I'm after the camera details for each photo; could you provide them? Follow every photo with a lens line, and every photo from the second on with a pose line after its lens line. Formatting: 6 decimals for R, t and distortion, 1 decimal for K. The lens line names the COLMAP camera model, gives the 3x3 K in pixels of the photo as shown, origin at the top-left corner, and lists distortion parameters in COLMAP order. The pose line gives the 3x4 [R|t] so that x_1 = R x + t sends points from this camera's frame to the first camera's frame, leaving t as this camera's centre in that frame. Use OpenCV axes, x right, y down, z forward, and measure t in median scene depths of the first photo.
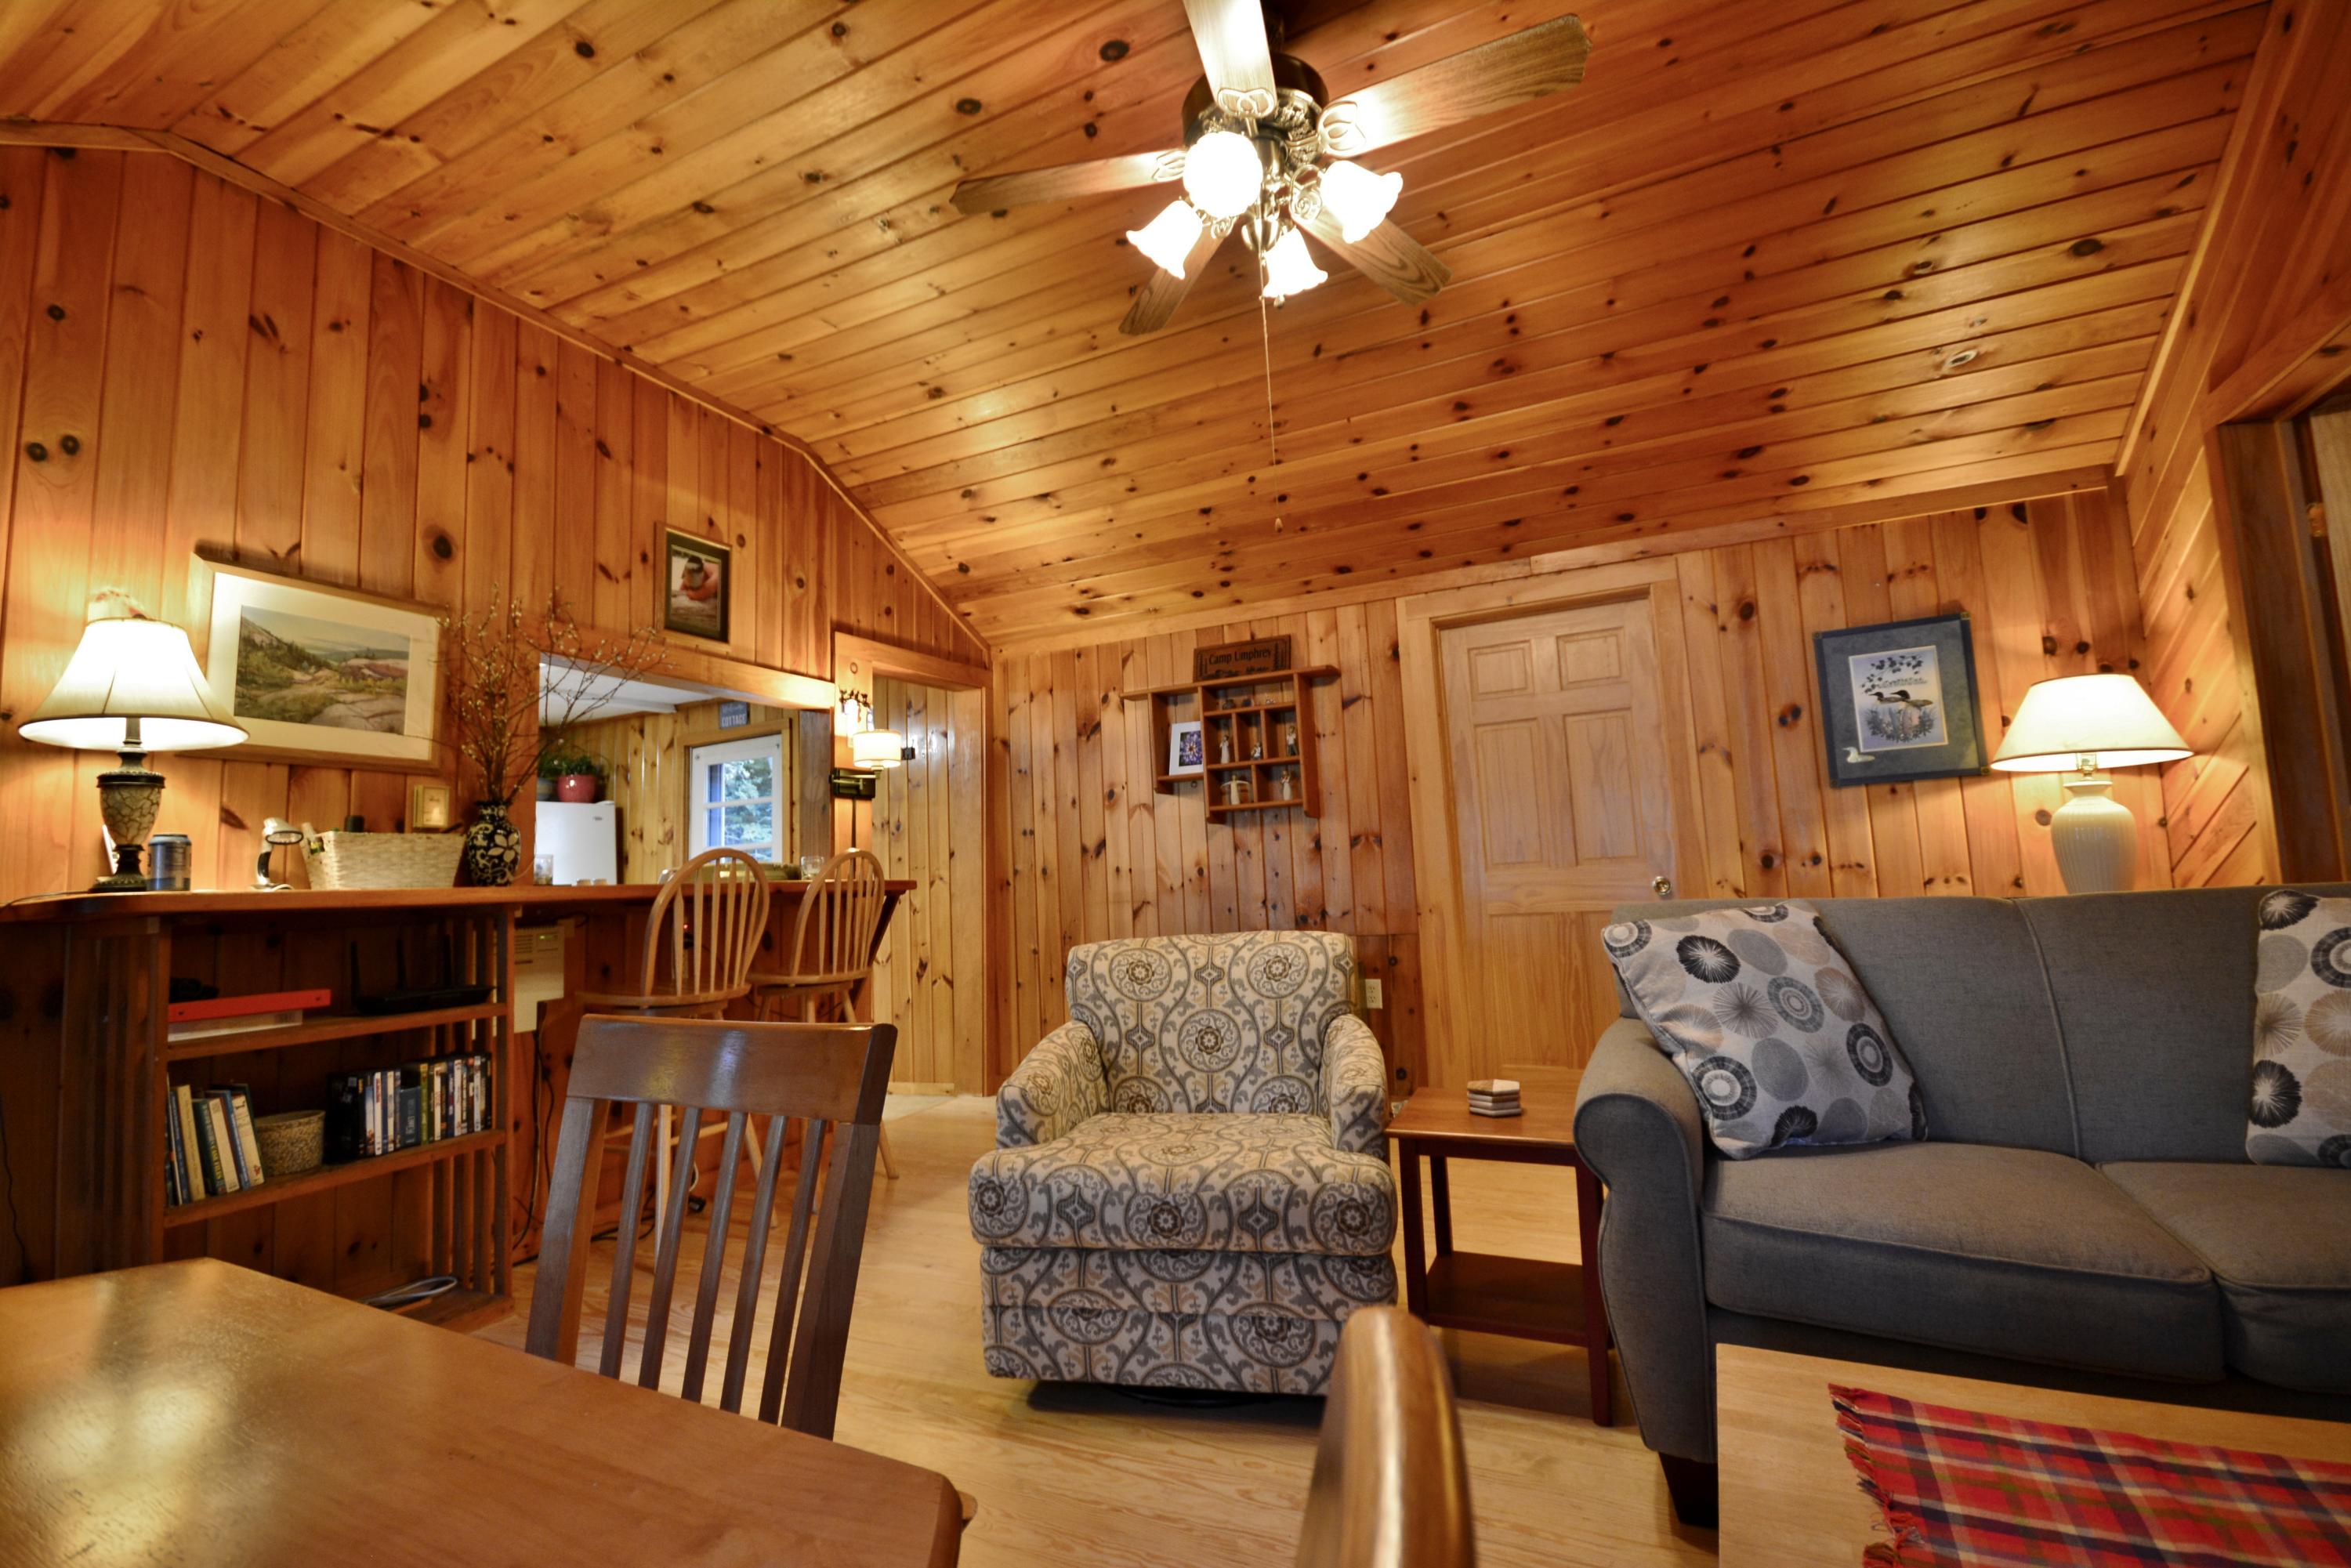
lens RADIAL K [[1025.2, 0, 1181.7], [0, 1025.2, 786.4], [0, 0, 1]] dist [-0.008636, -0.005307]
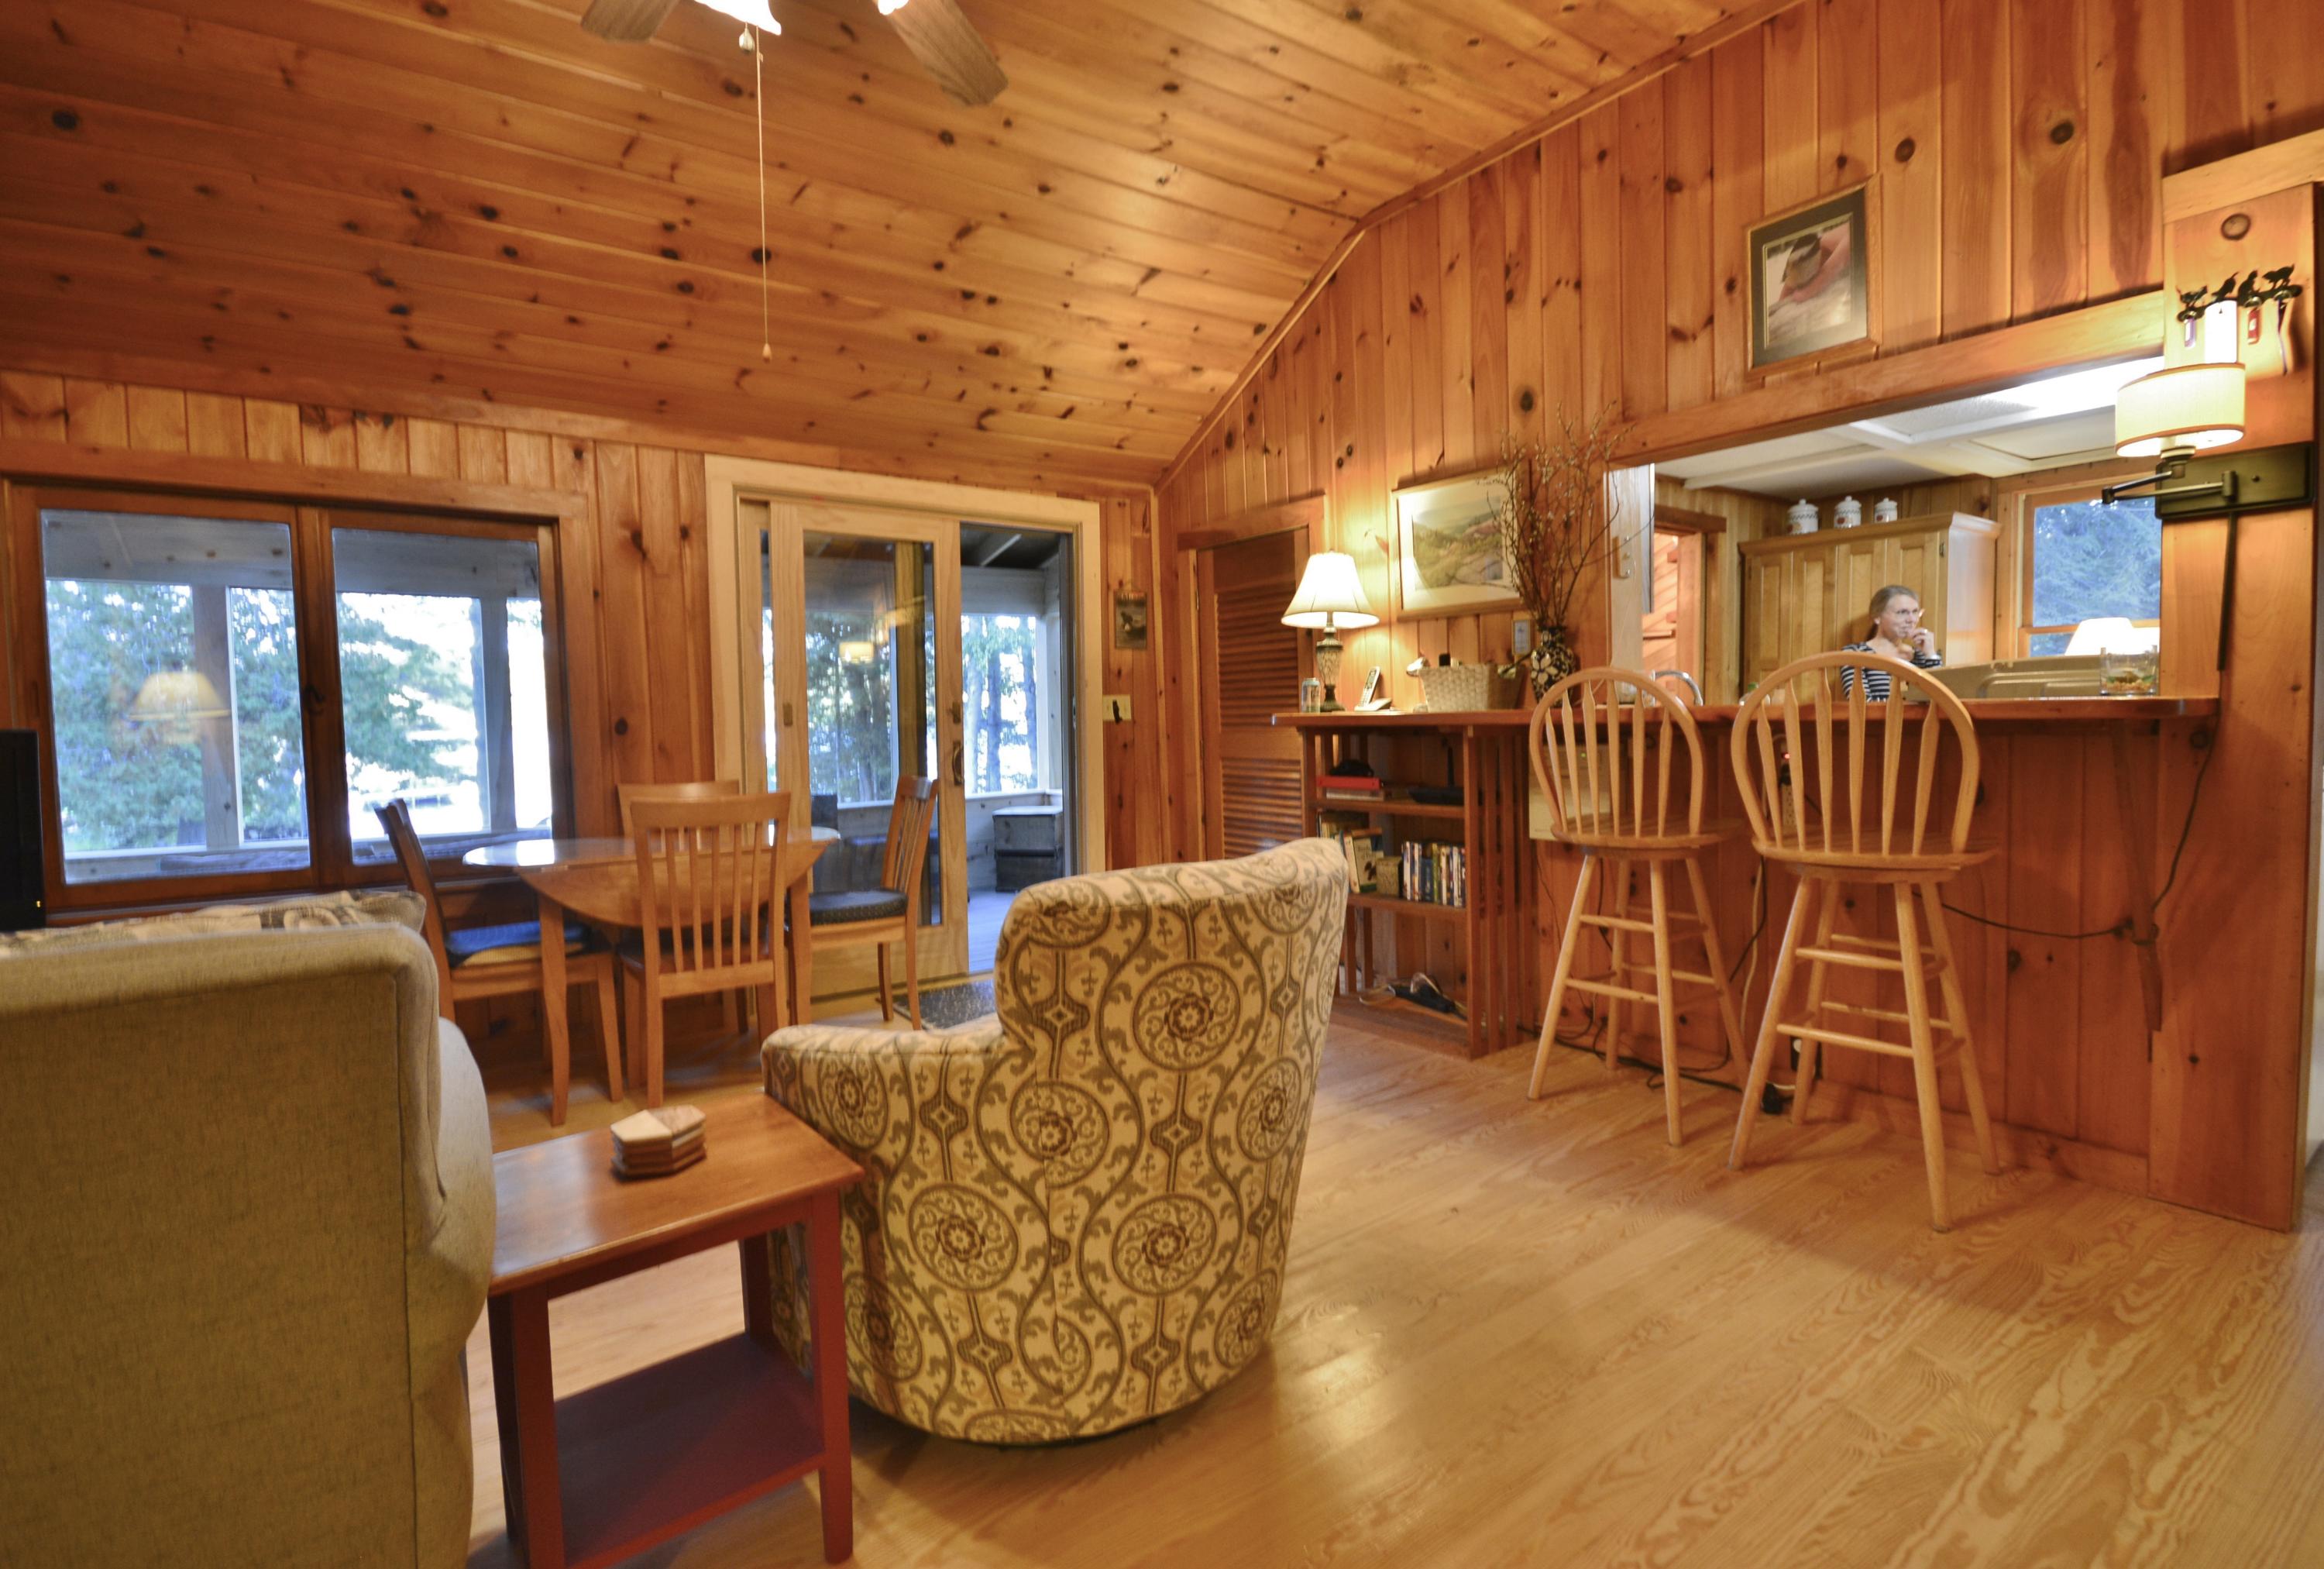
lens RADIAL K [[1044.4, 0, 1162.7], [0, 1044.4, 772.7], [0, 0, 1]] dist [-0.002316, -0.008019]
pose [[-0.492798, 0.105772, -0.863691, 0.529322], [0.130451, 0.990347, 0.046852, 0.065667], [0.860310, -0.089580, -0.501839, 1.254582]]
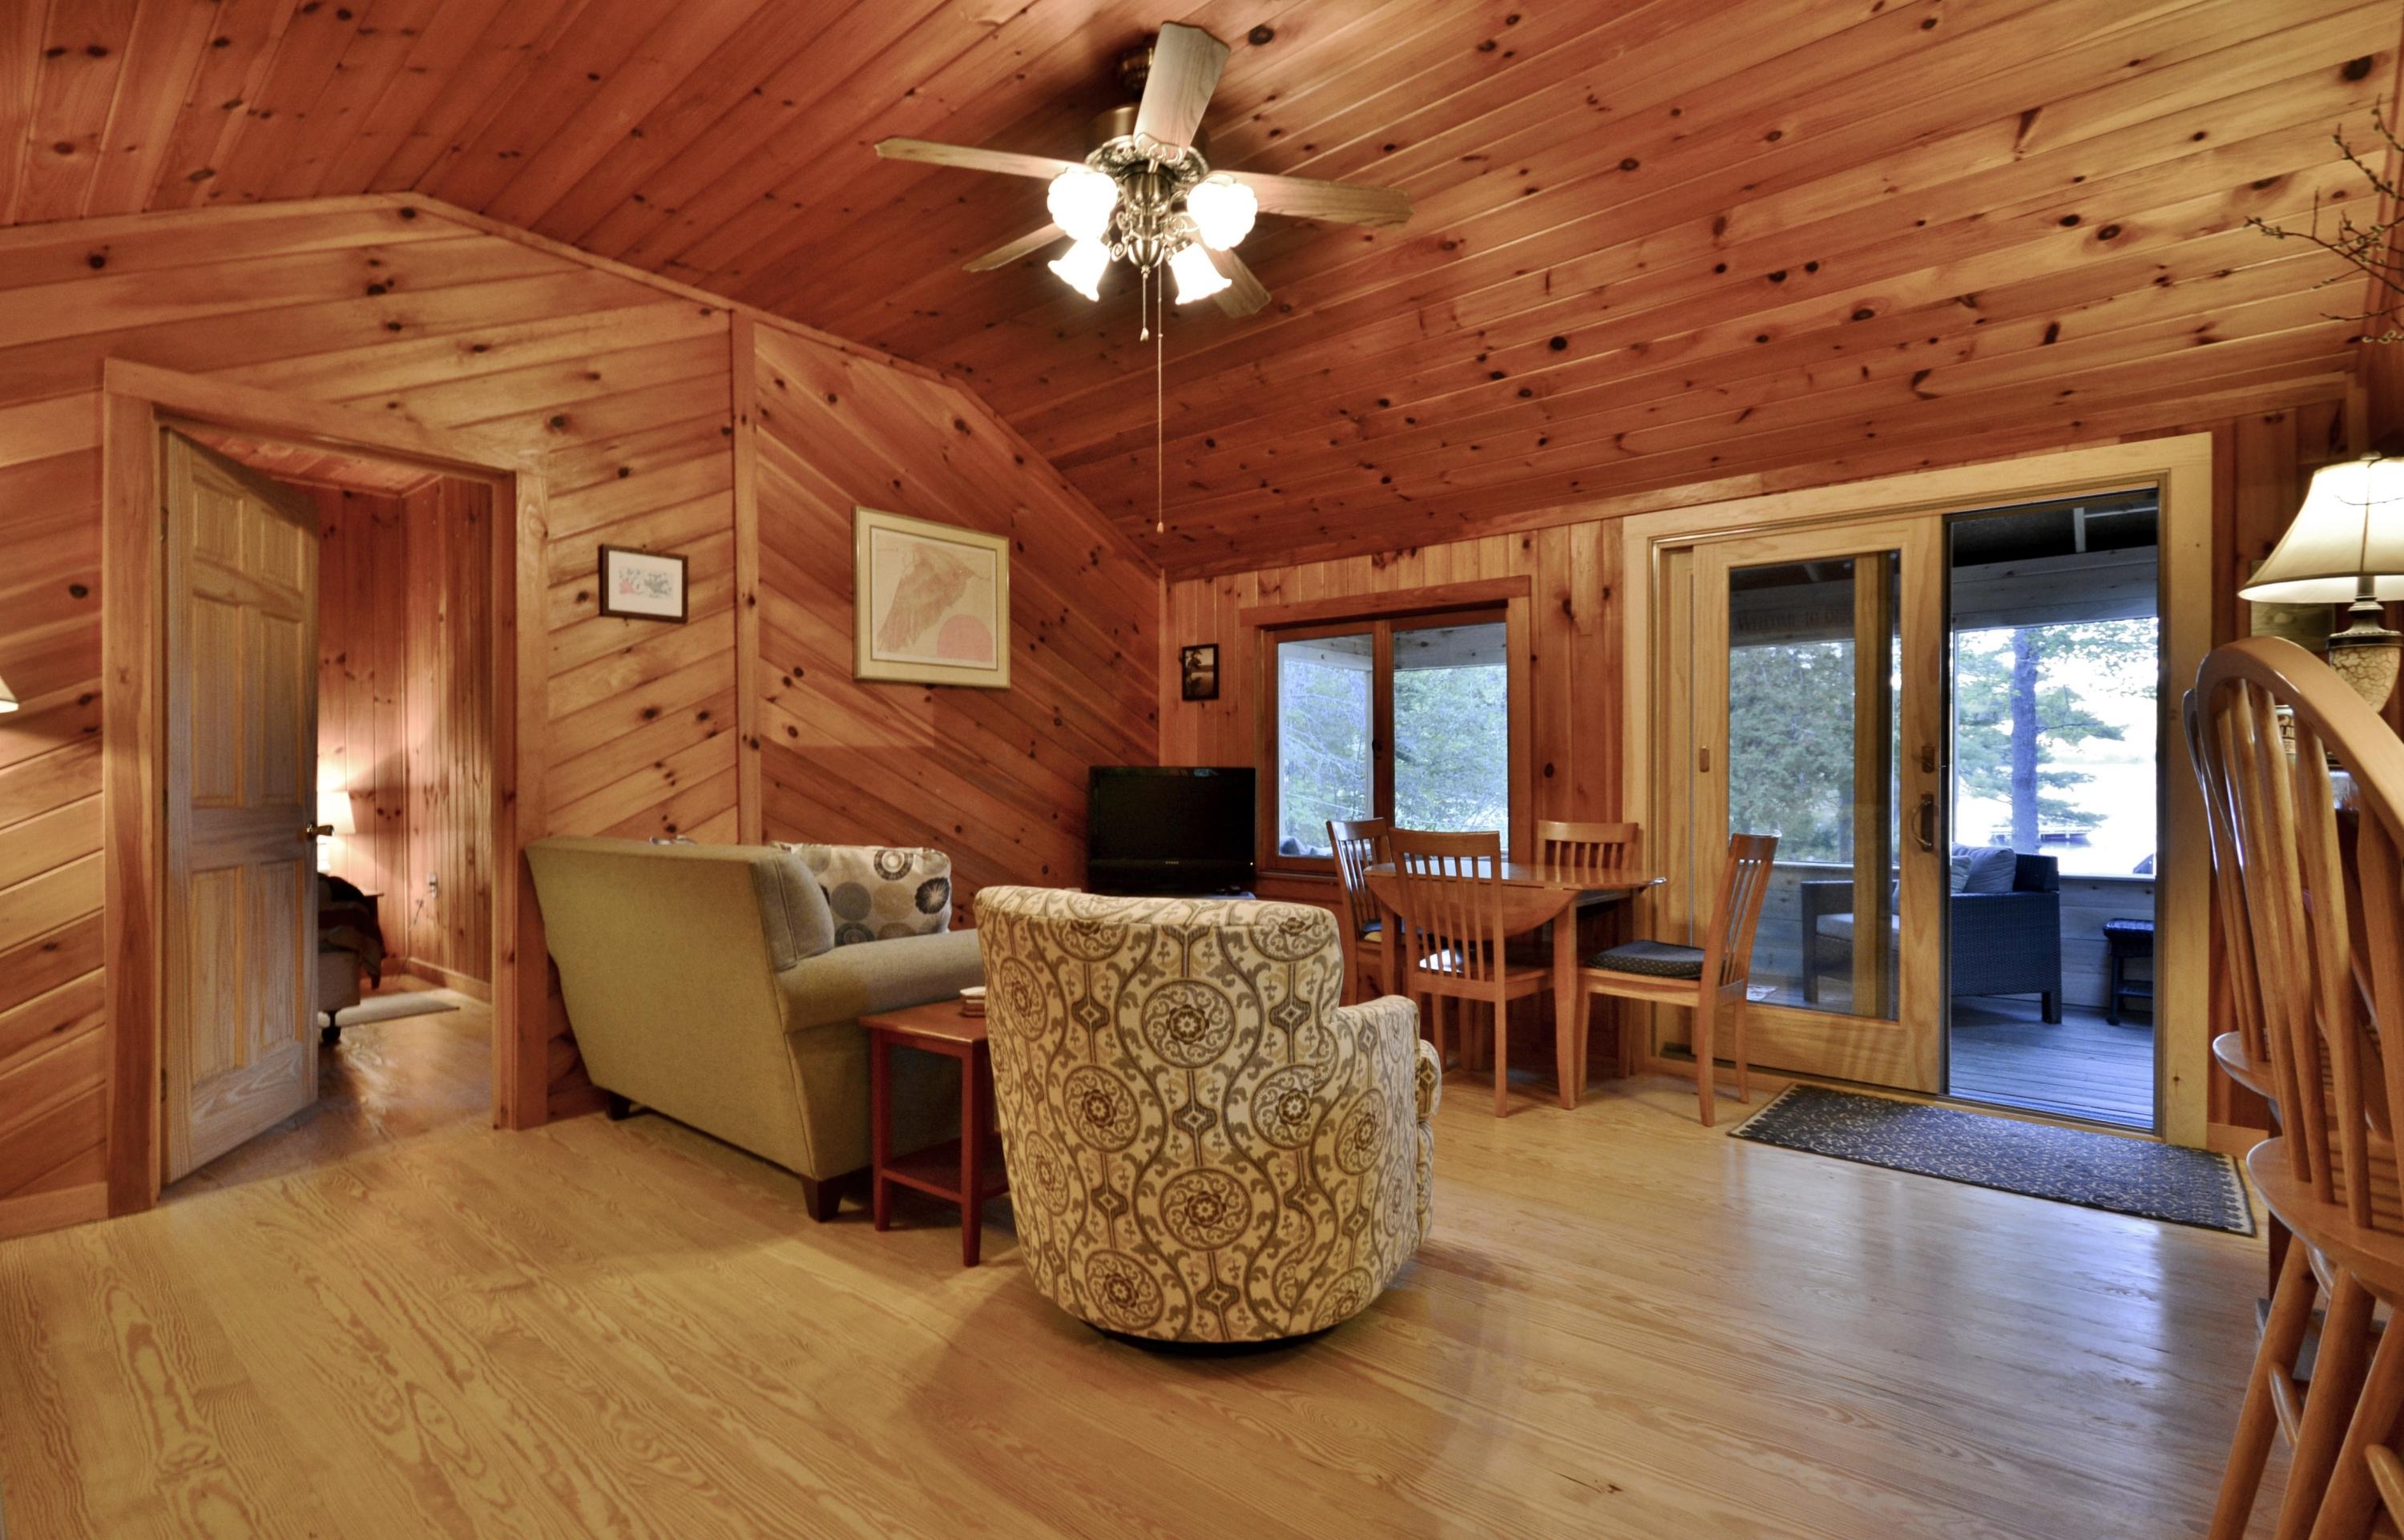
lens RADIAL K [[1080.0, 0, 1202.9], [0, 1080.0, 773.7], [0, 0, 1]] dist [0.009249, -0.000906]
pose [[-0.965877, 0.054257, 0.253256, -0.210986], [0.028297, 0.994065, -0.105046, 0.141238], [-0.257453, -0.094295, -0.961679, 1.678956]]
